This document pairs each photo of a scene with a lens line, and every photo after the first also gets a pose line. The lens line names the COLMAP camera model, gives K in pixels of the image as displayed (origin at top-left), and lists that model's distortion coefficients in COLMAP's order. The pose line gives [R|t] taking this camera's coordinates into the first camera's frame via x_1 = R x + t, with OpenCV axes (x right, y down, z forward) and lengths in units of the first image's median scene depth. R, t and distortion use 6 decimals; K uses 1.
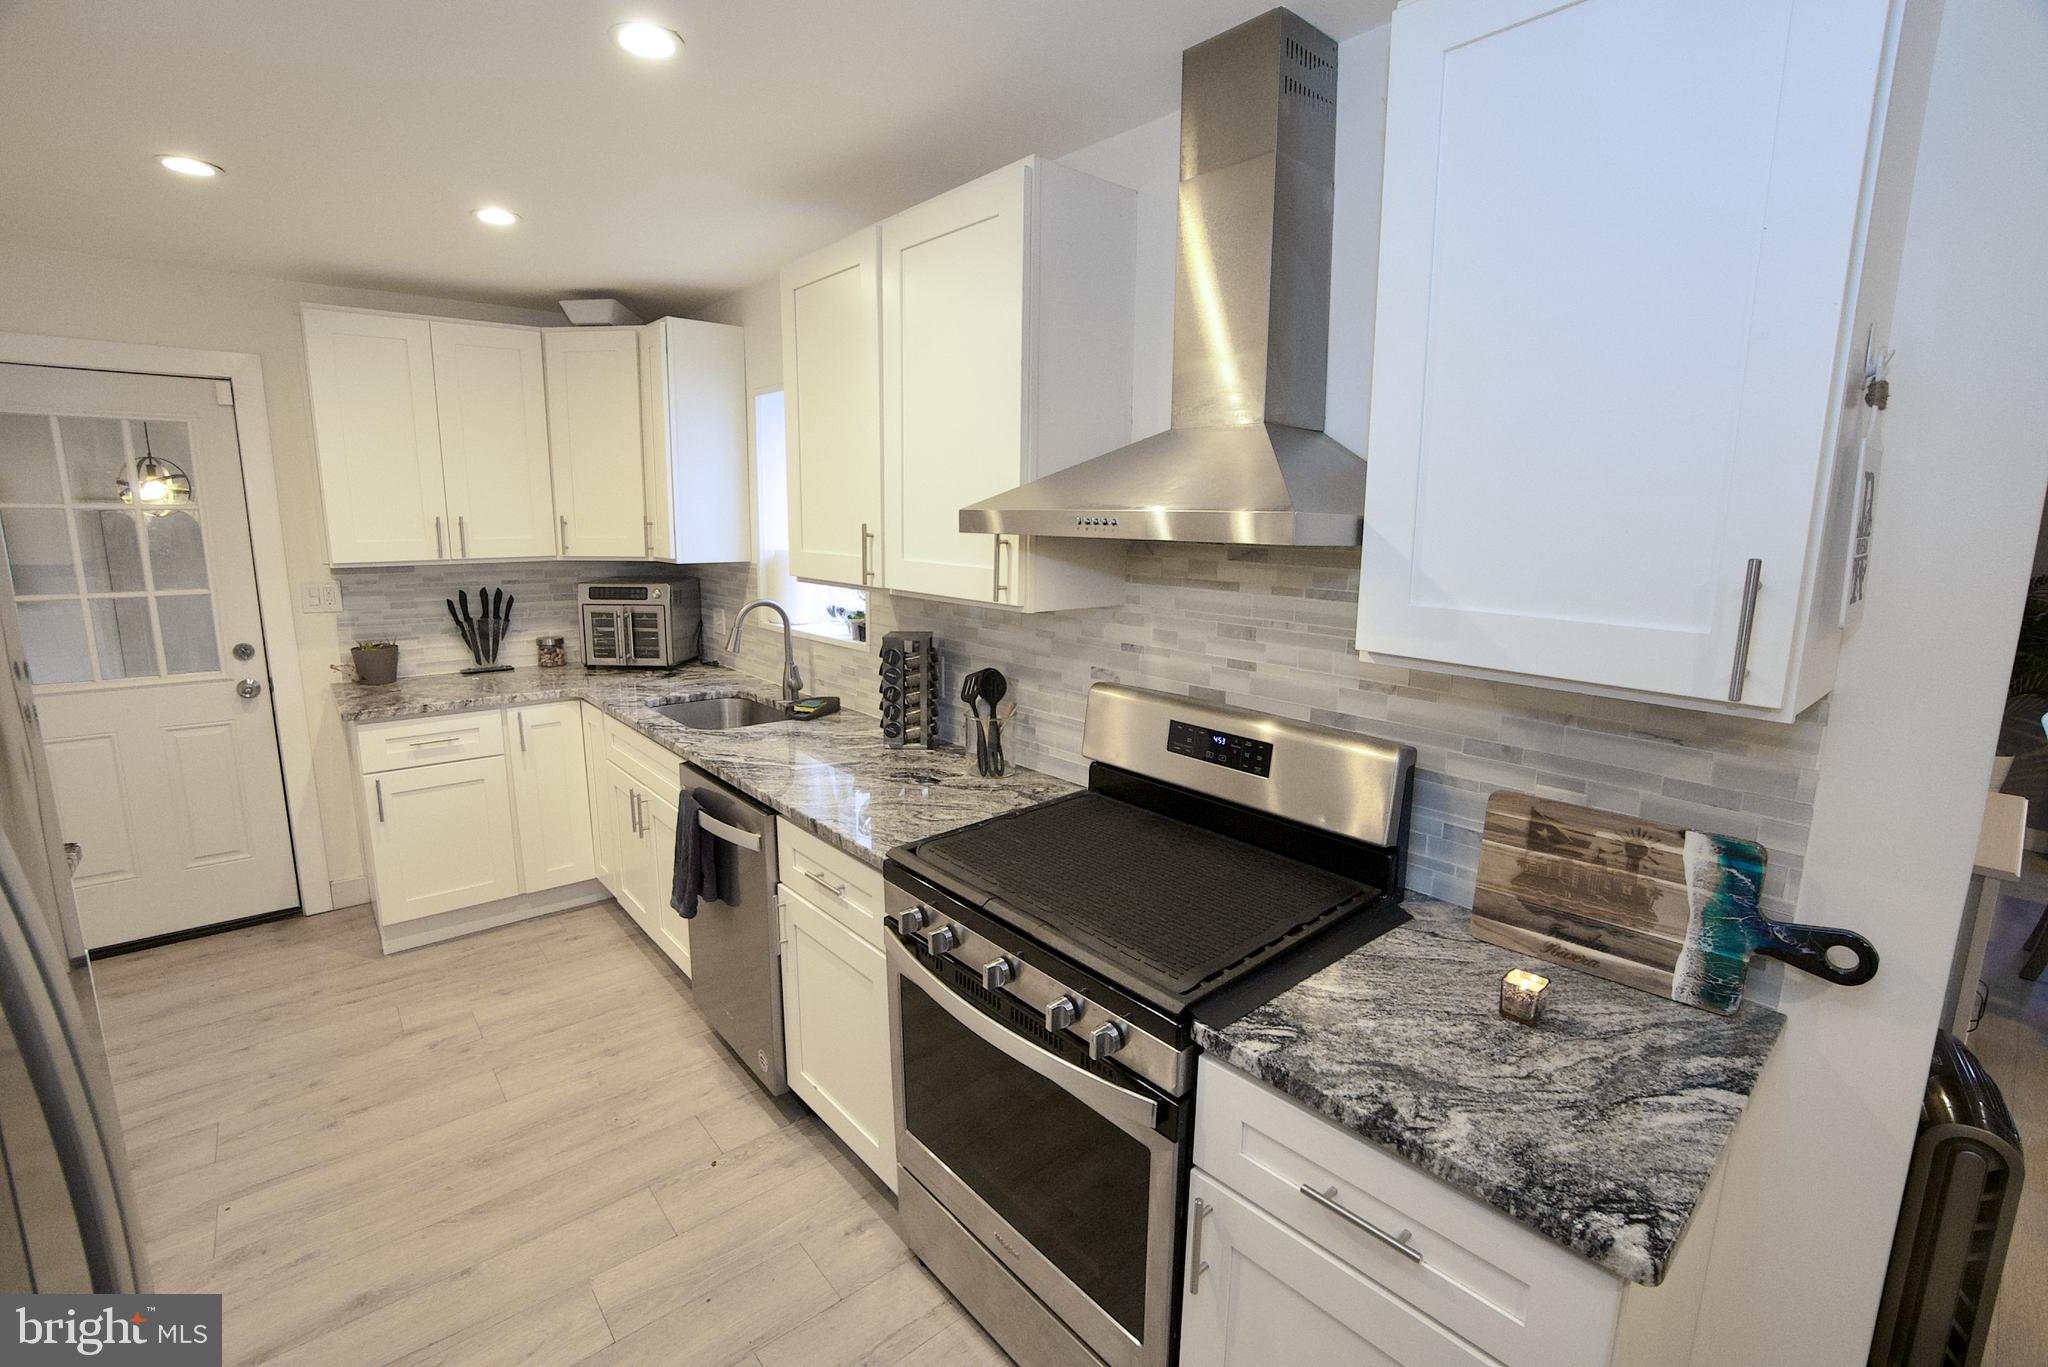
lens RADIAL K [[917.8, 0, 1034.2], [0, 917.8, 675.0], [0, 0, 1]] dist [-0.058703, 0.020321]
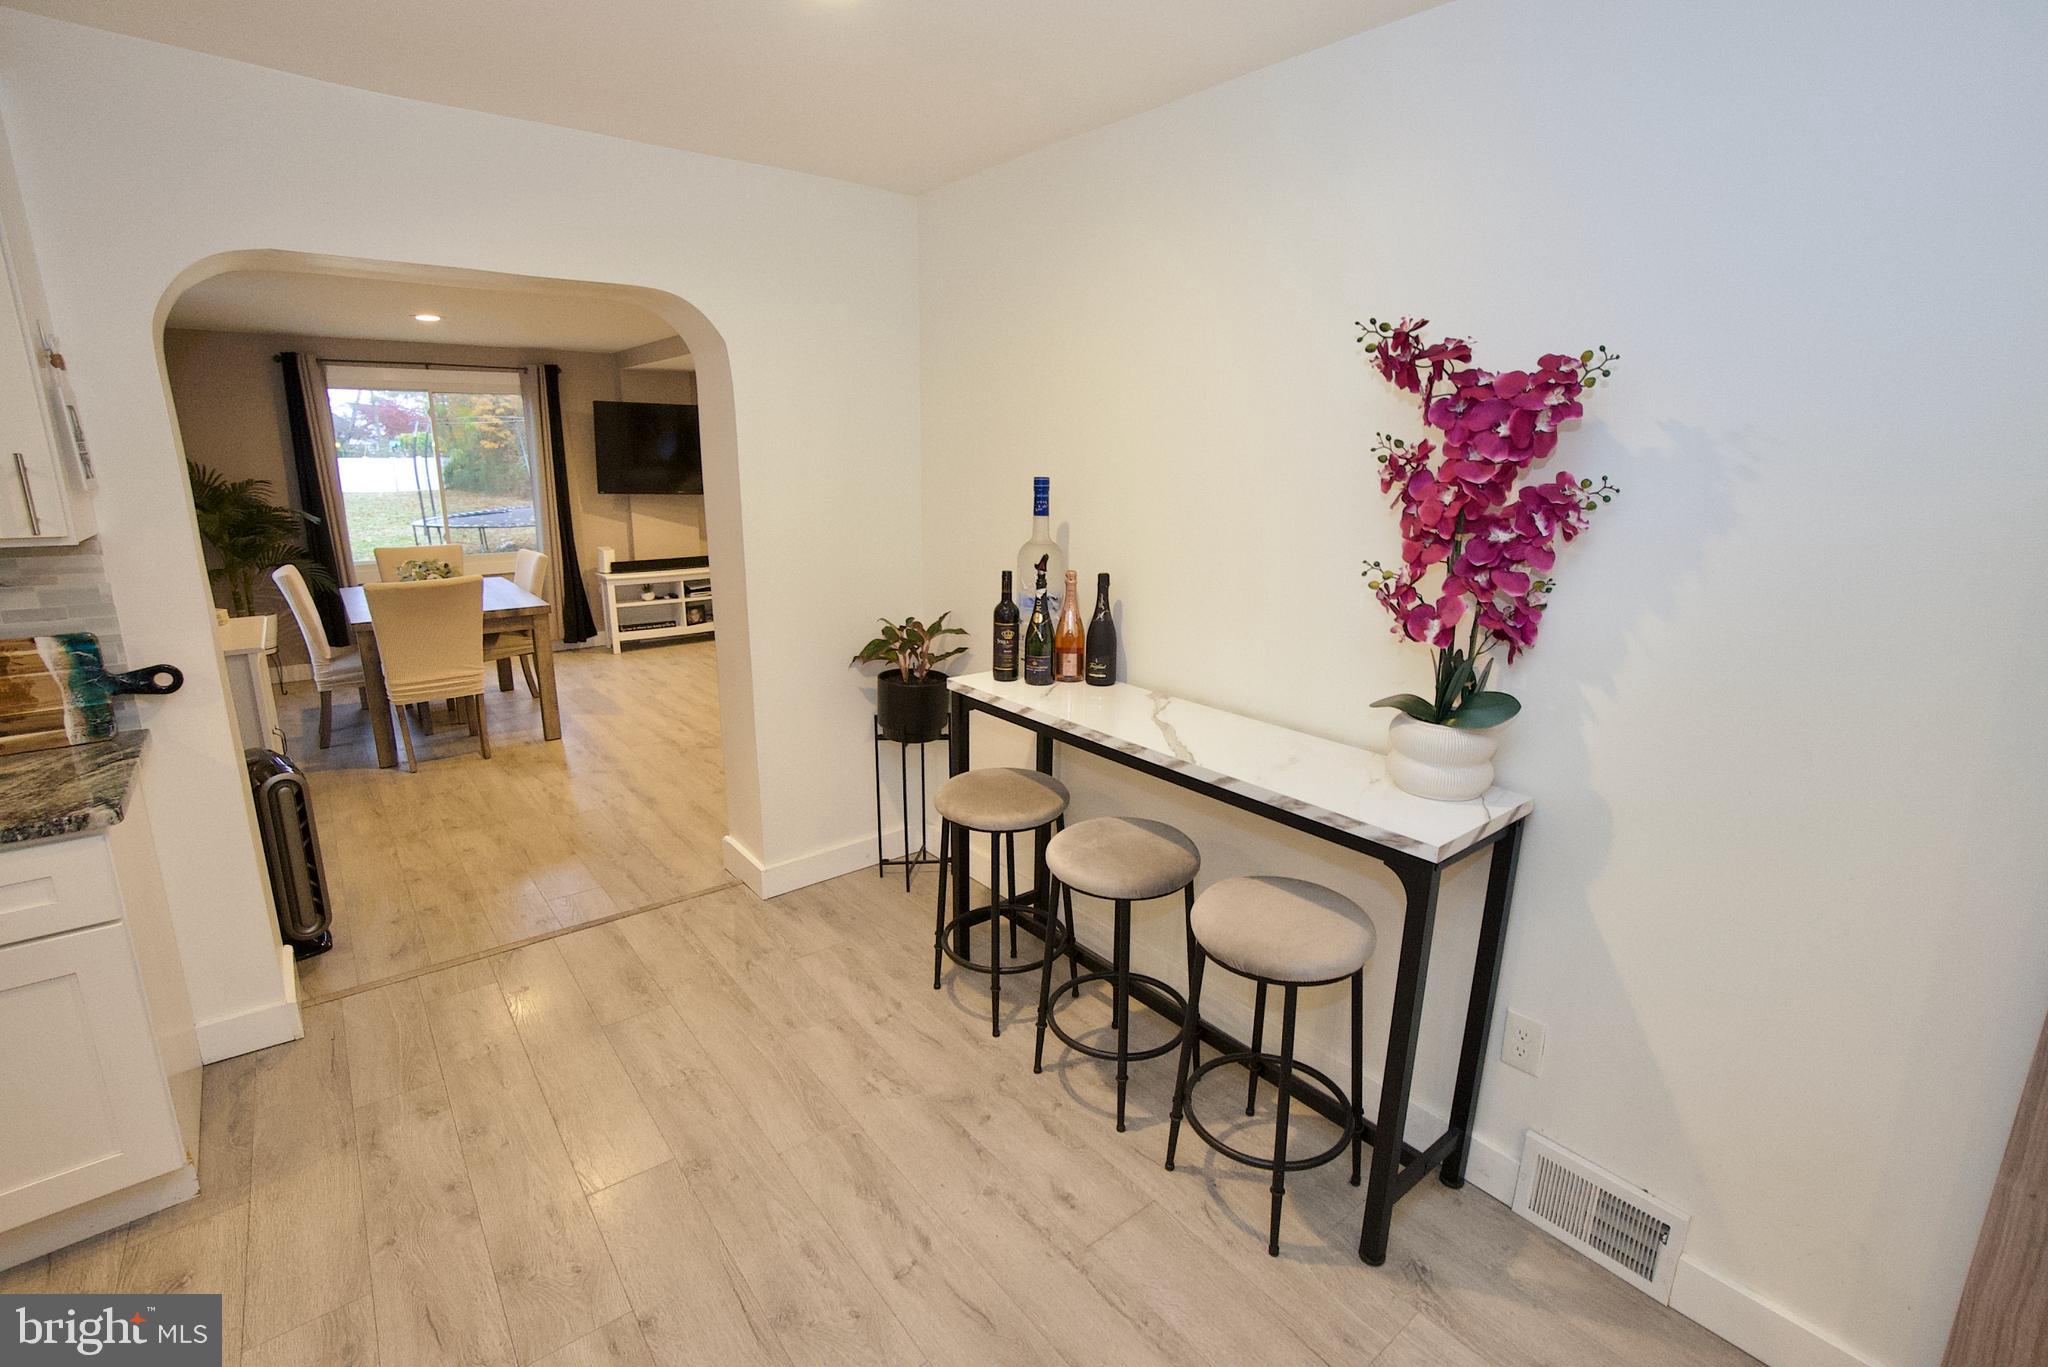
lens RADIAL K [[917.8, 0, 1034.2], [0, 917.8, 675.0], [0, 0, 1]] dist [-0.058703, 0.020321]
pose [[0.027420, -0.239465, 0.970518, -0.260313], [0.166026, 0.958489, 0.231806, 0.062252], [-0.985740, 0.154775, 0.066039, -0.289859]]
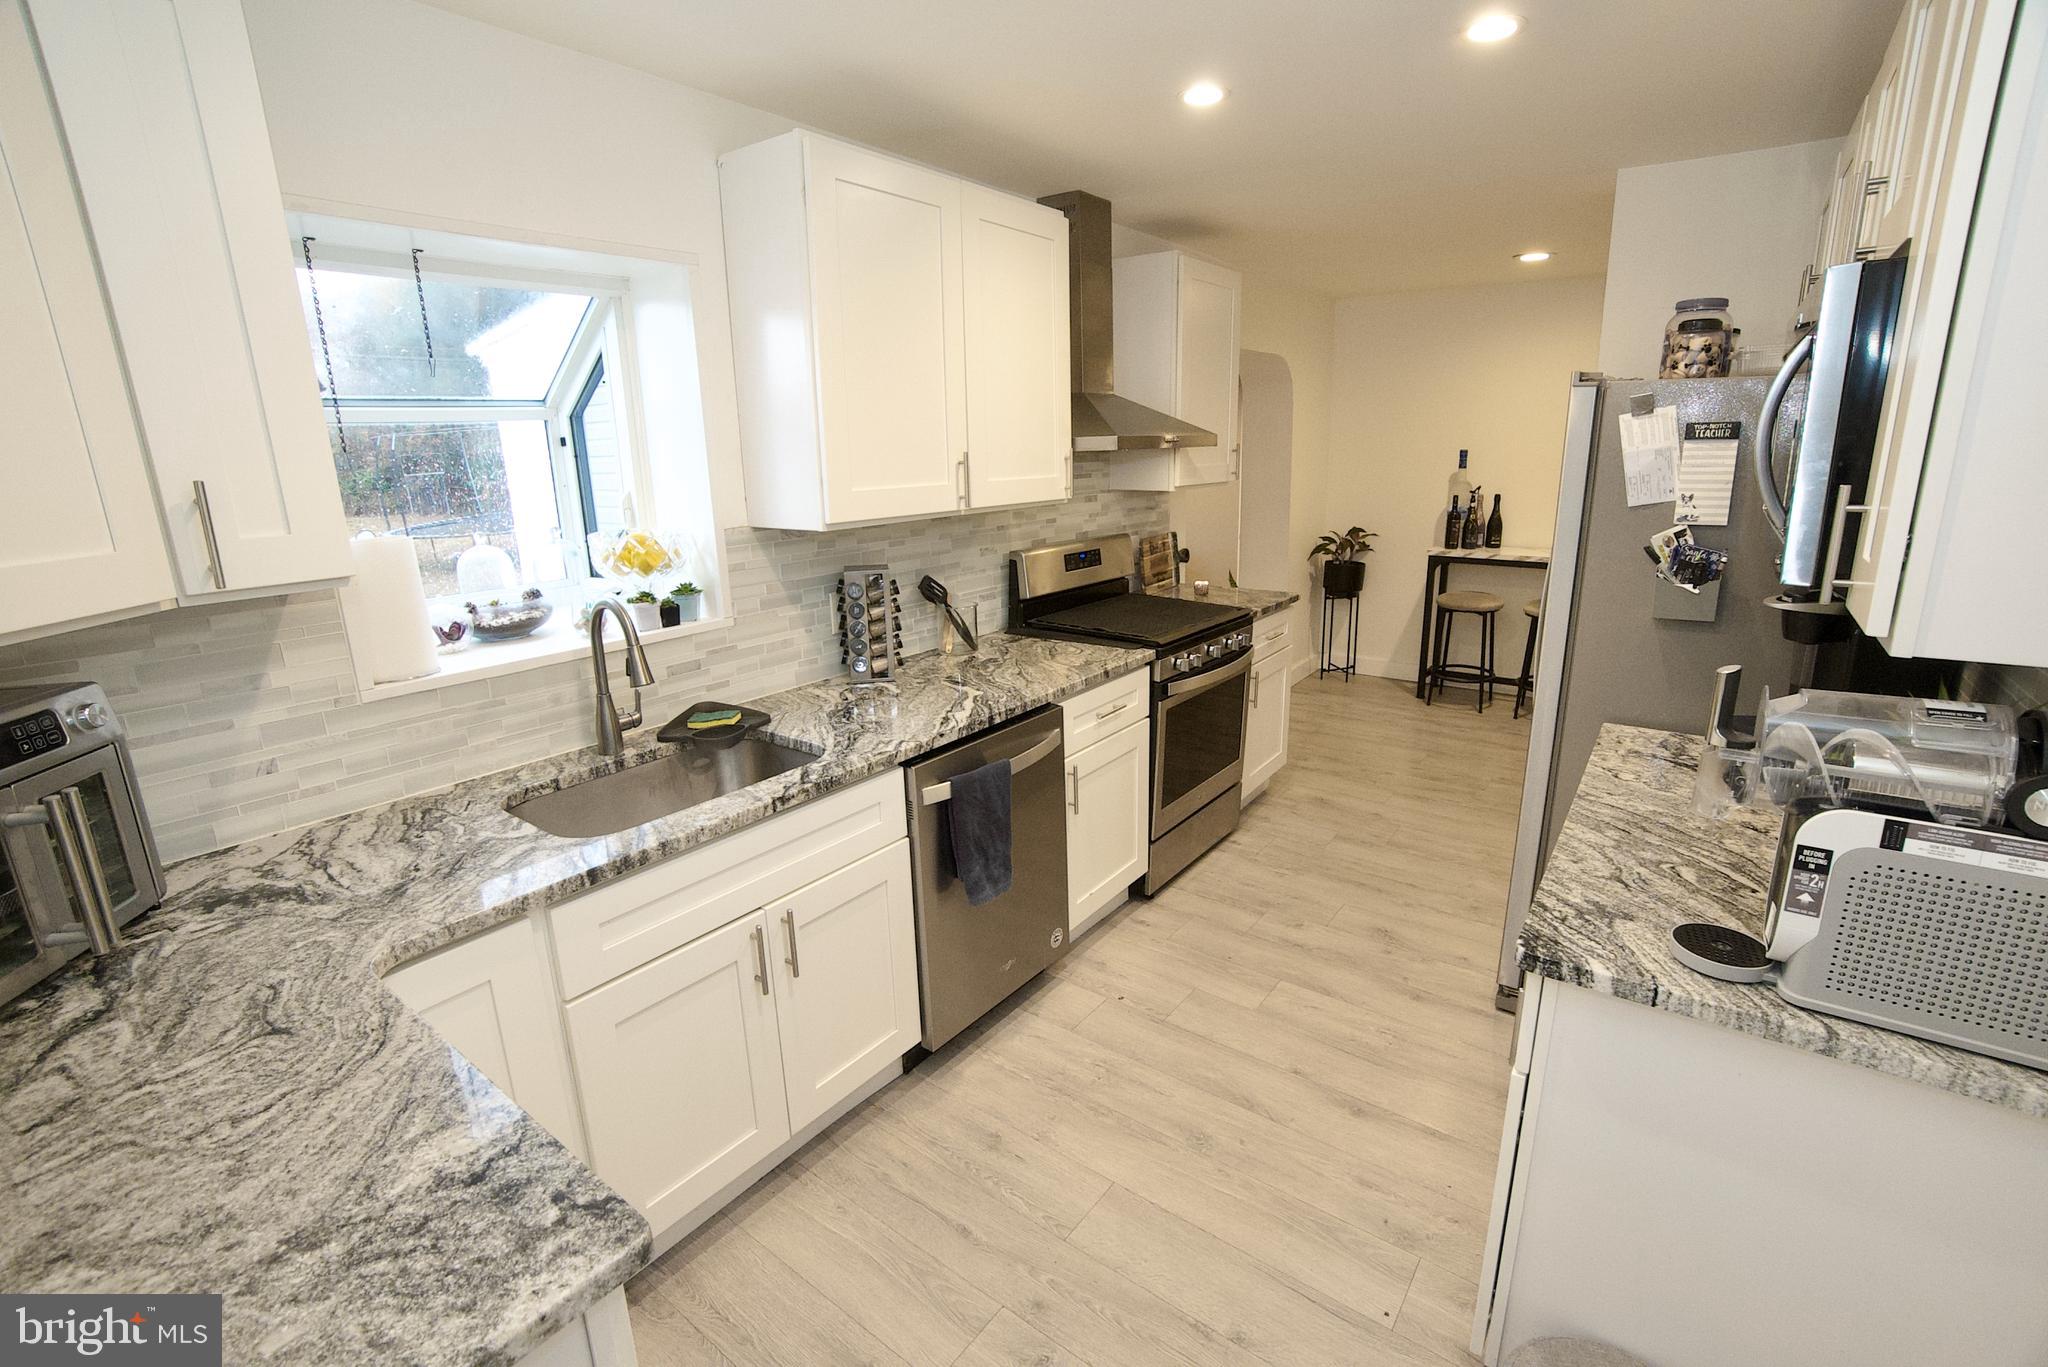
lens RADIAL K [[917.8, 0, 1034.2], [0, 917.8, 675.0], [0, 0, 1]] dist [-0.058703, 0.020321]
pose [[-0.226658, -0.245848, 0.942436, -0.877186], [0.190101, 0.937842, 0.290369, -0.144820], [-0.955242, 0.244973, -0.165834, 0.778009]]
